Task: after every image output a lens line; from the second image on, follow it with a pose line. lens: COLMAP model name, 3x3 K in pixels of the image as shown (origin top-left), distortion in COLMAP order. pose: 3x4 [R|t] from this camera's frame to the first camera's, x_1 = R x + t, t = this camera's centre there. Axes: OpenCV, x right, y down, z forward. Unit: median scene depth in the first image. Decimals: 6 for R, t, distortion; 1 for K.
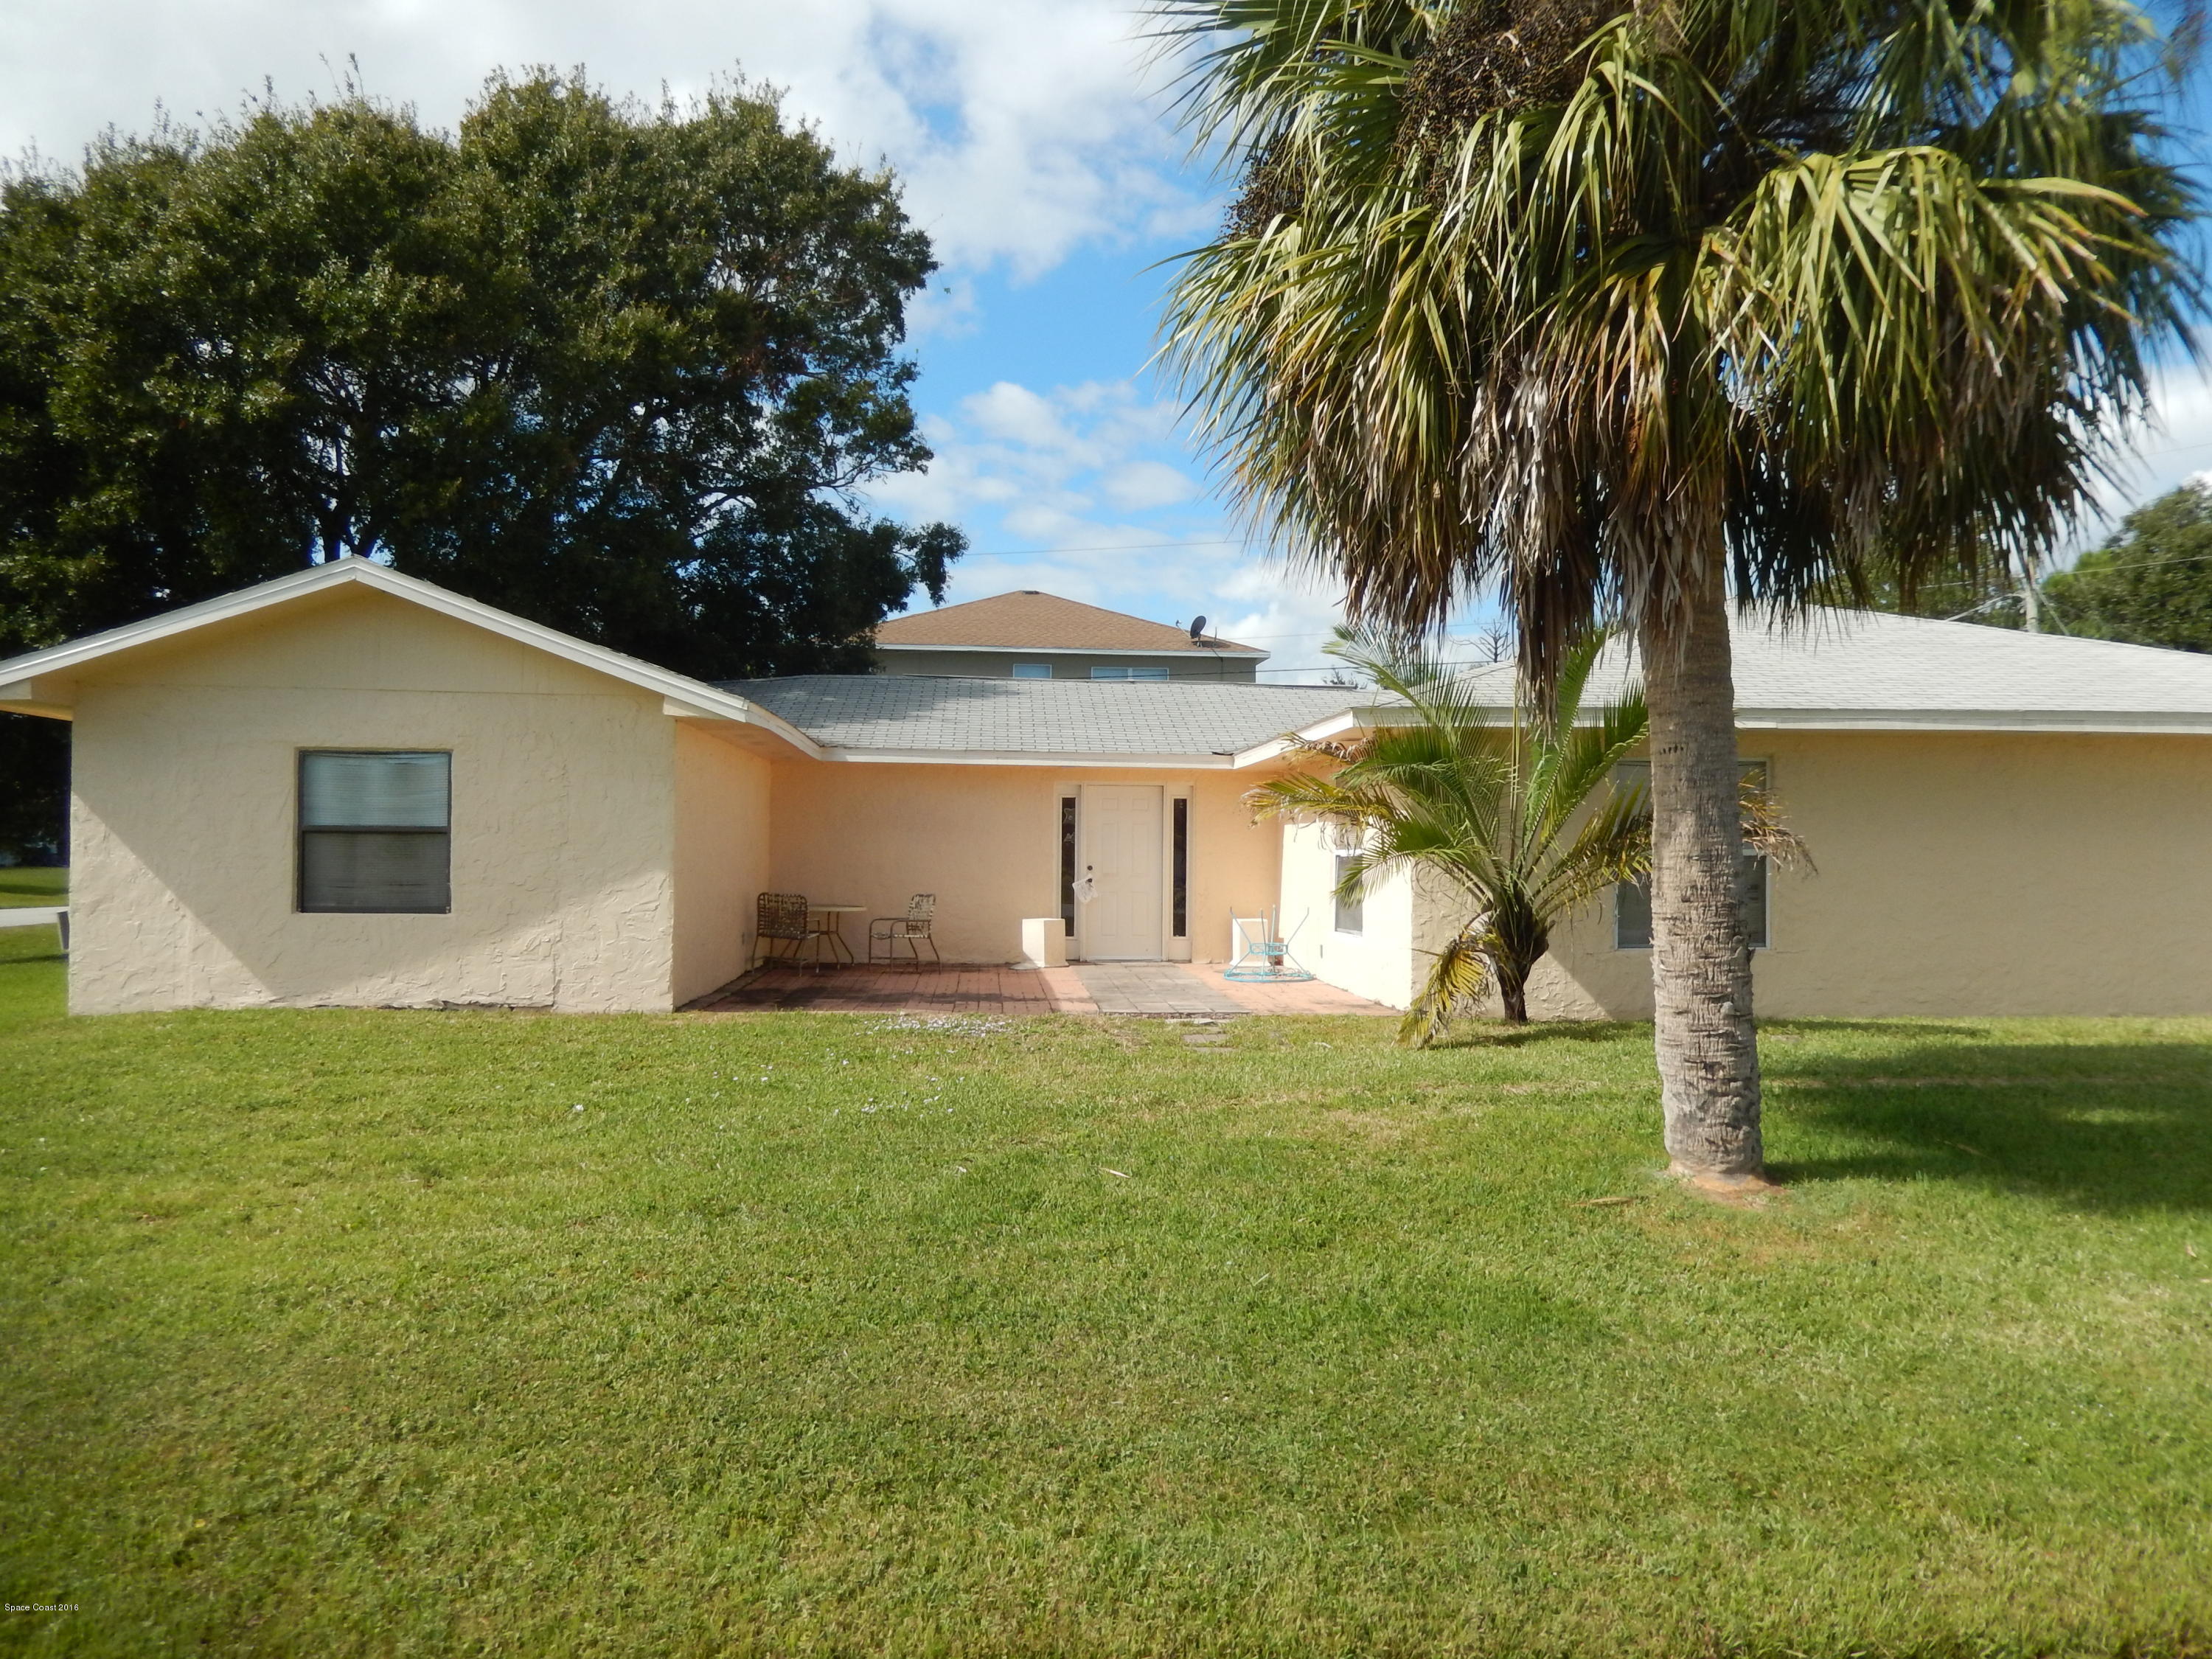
lens RADIAL K [[1646.8, 0, 1096.0], [0, 1646.8, 817.9], [0, 0, 1]] dist [-0.023166, 0.004952]
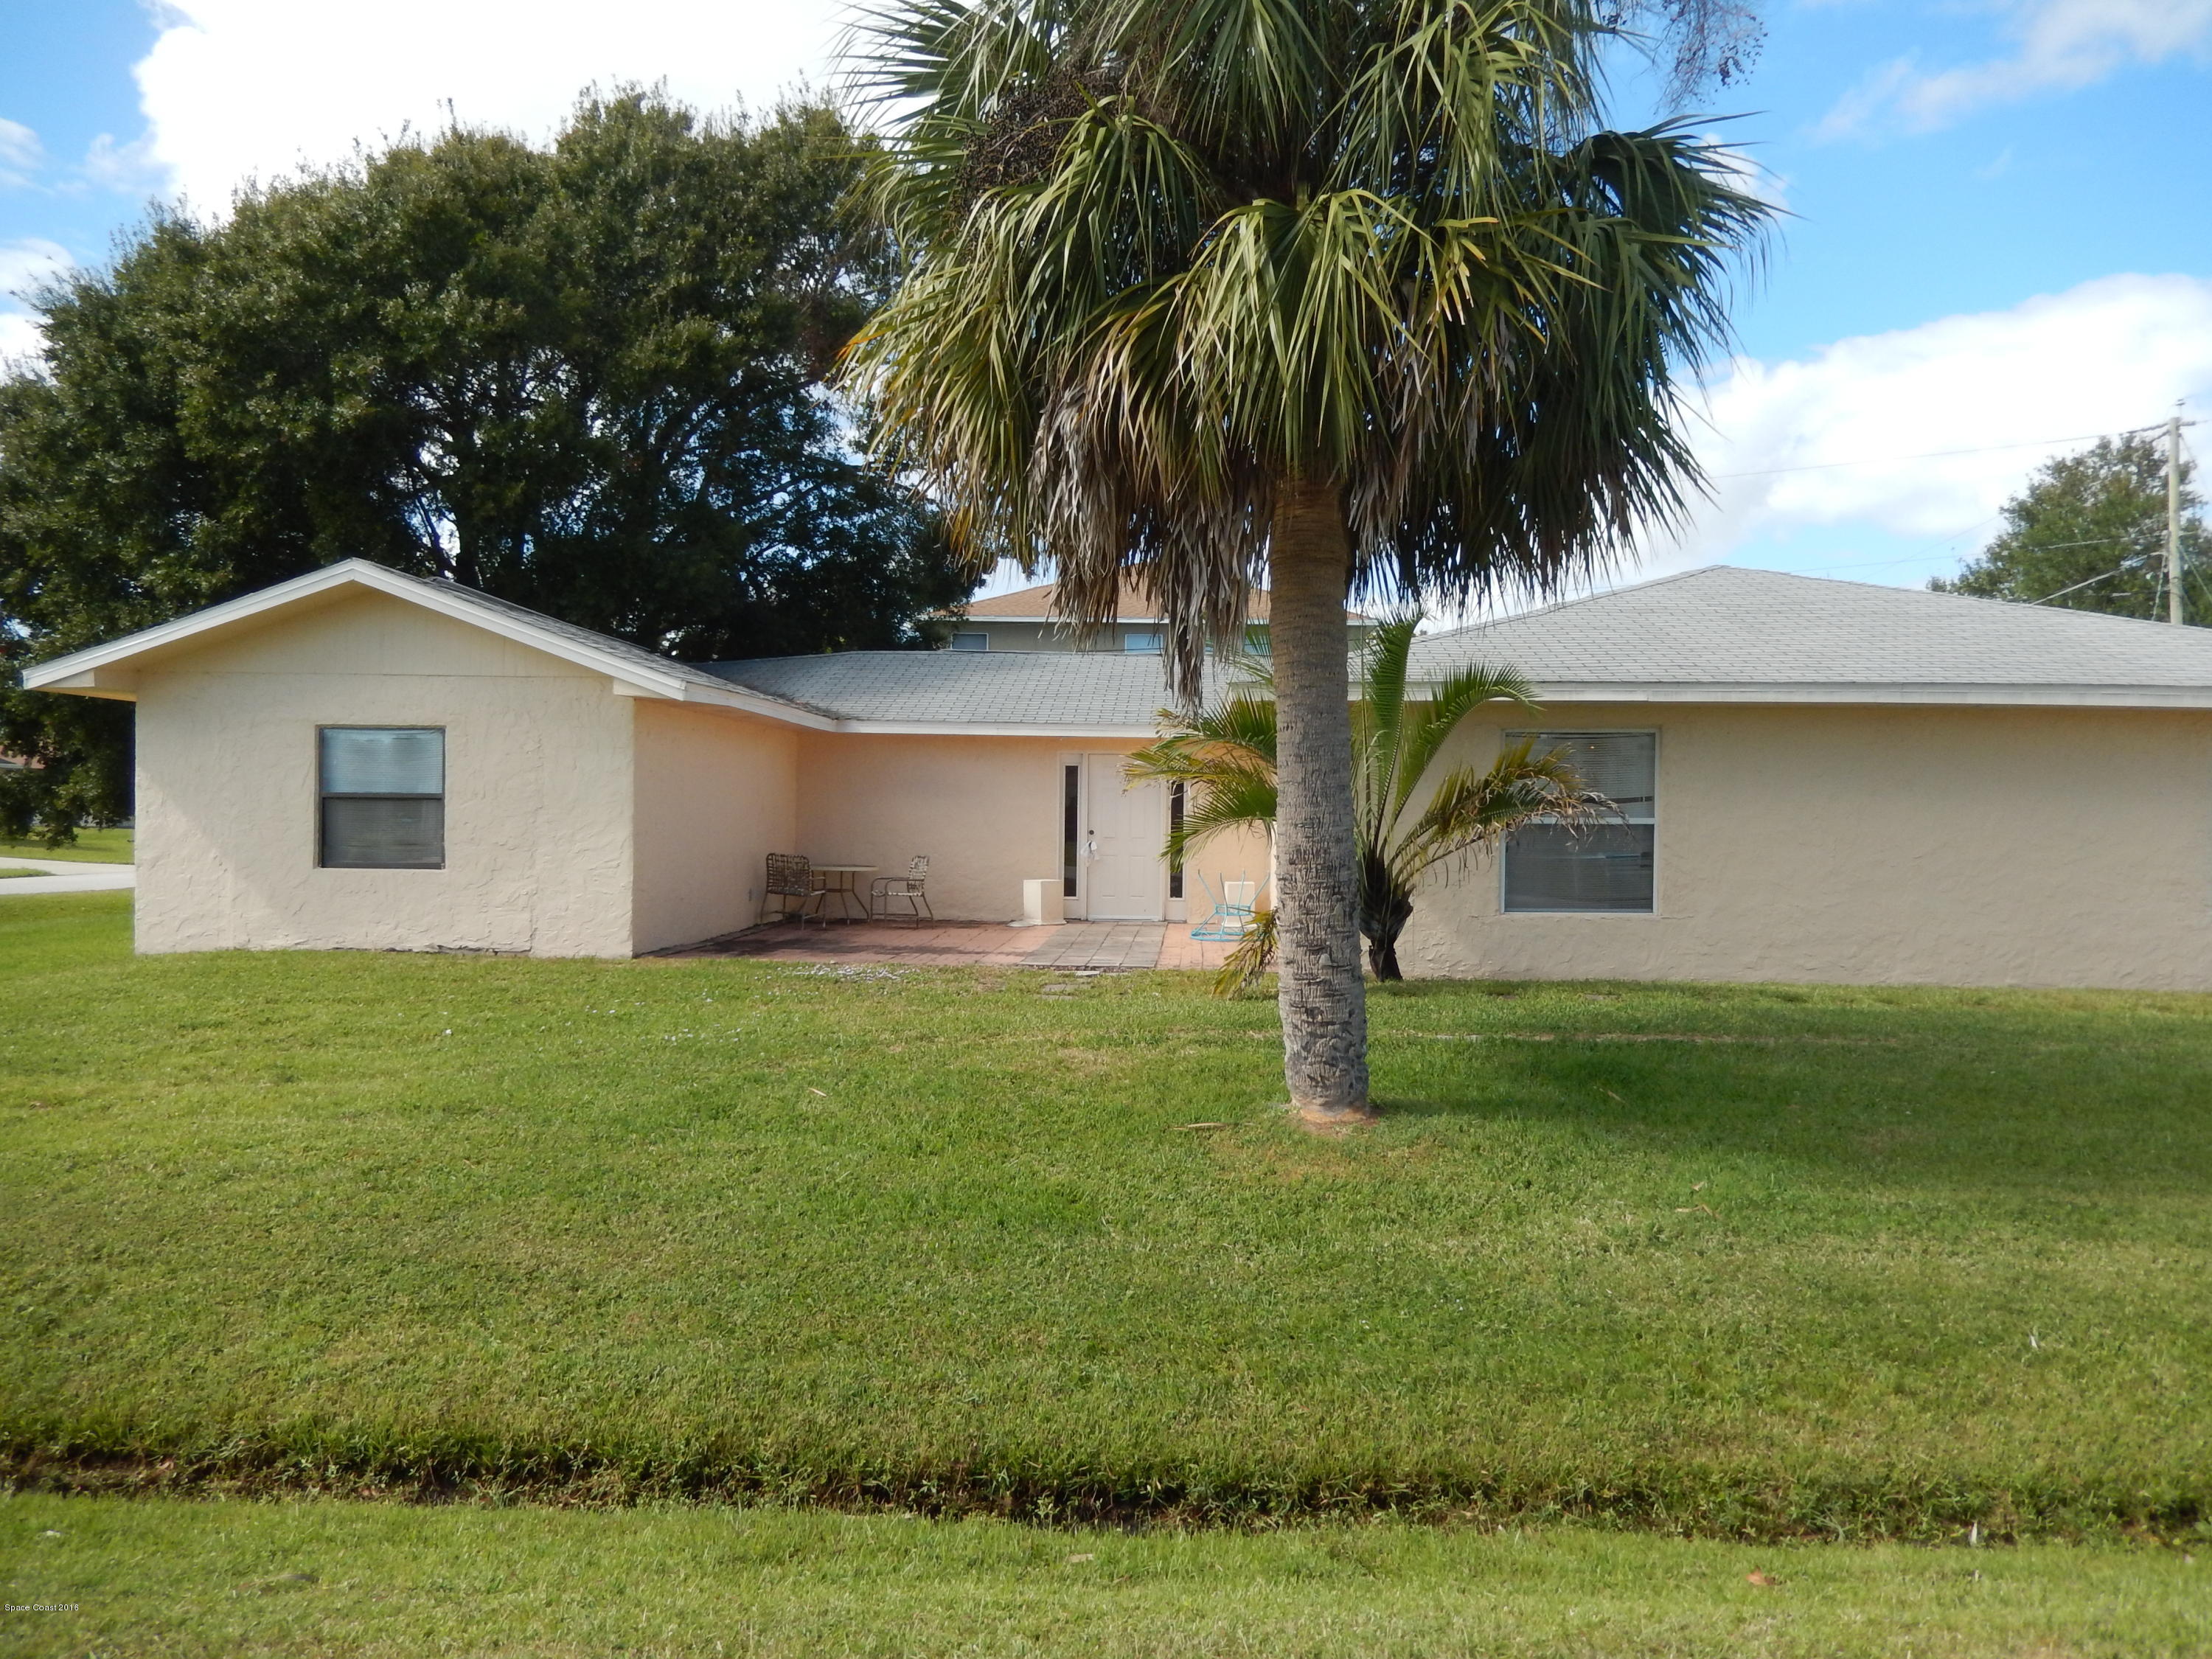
lens RADIAL K [[1646.8, 0, 1120.6], [0, 1646.8, 836.4], [0, 0, 1]] dist [-0.023166, 0.004952]
pose [[0.991535, 0.005129, -0.129735, 0.222732], [-0.000895, 0.999466, 0.032675, -0.002584], [0.129833, -0.032282, 0.991010, -0.073780]]
